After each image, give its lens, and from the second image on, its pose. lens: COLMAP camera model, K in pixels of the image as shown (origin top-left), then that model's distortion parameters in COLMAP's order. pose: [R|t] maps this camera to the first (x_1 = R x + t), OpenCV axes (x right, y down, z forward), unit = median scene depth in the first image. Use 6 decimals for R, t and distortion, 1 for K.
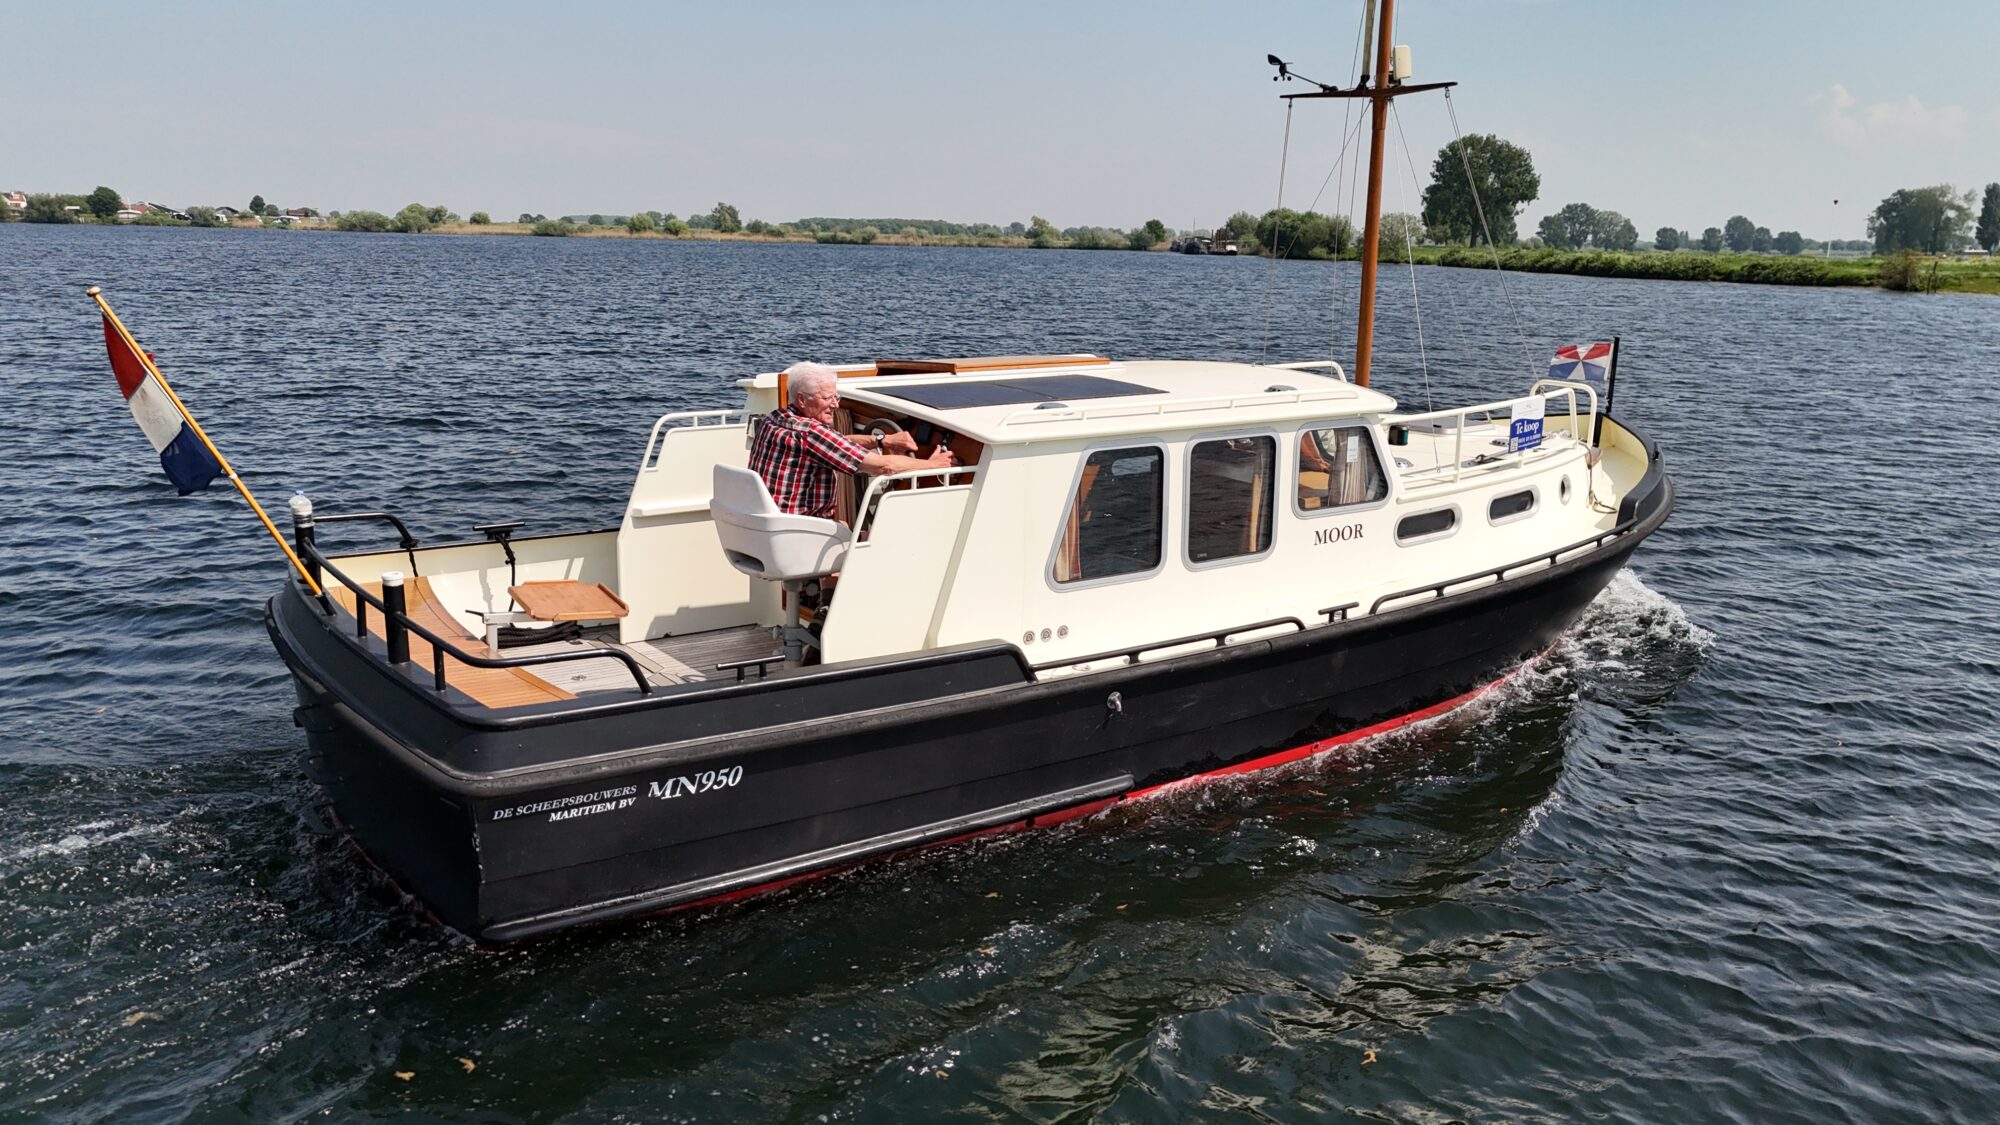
lens RADIAL K [[1481.8, 0, 1010.5], [0, 1481.8, 563.8], [0, 0, 1]] dist [0.063791, -0.008434]
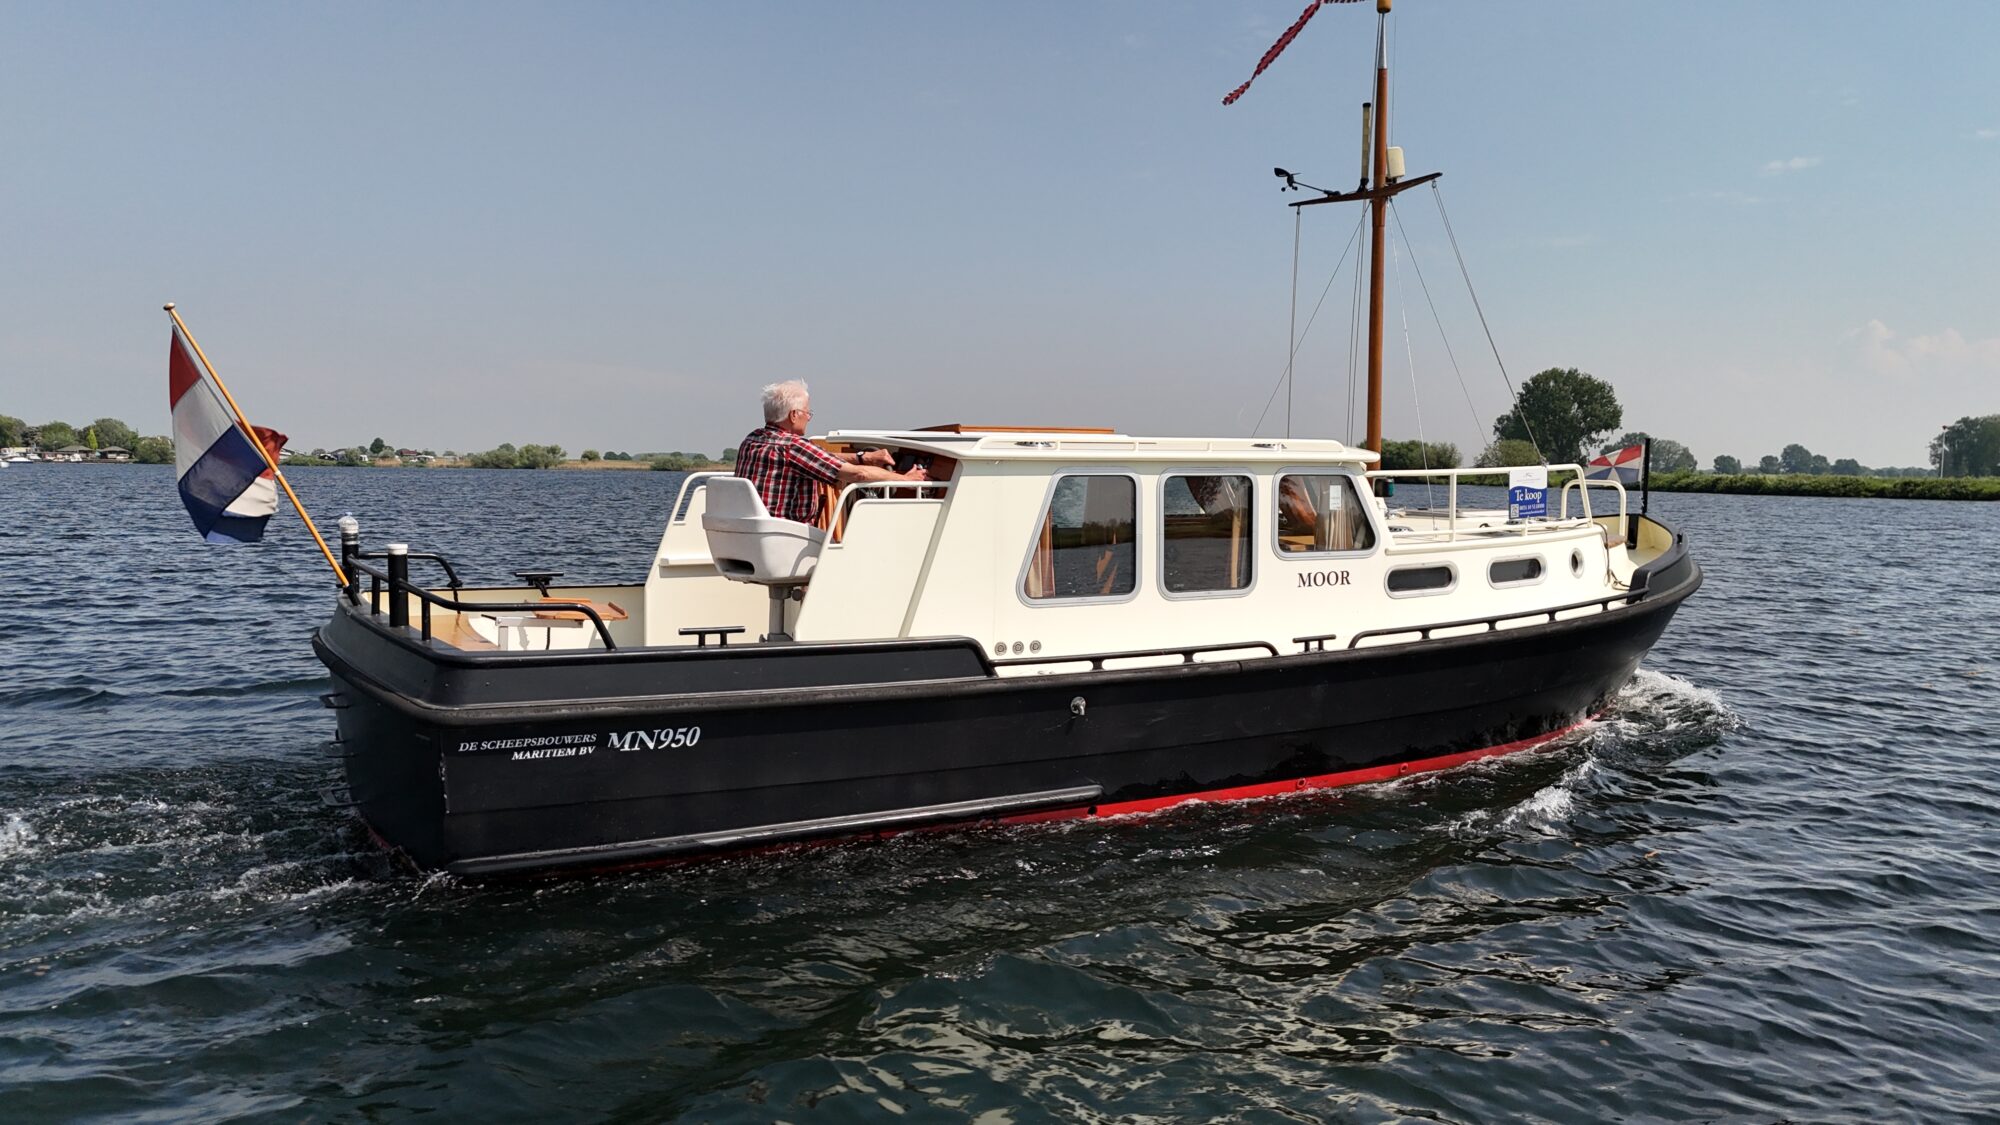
lens RADIAL K [[1481.8, 0, 1006.3], [0, 1481.8, 553.5], [0, 0, 1]] dist [0.063791, -0.008434]
pose [[0.995137, 0.000222, -0.098500, 0.118132], [-0.015783, 0.987436, -0.157228, 0.146084], [0.097228, 0.158018, 0.982638, -0.038530]]
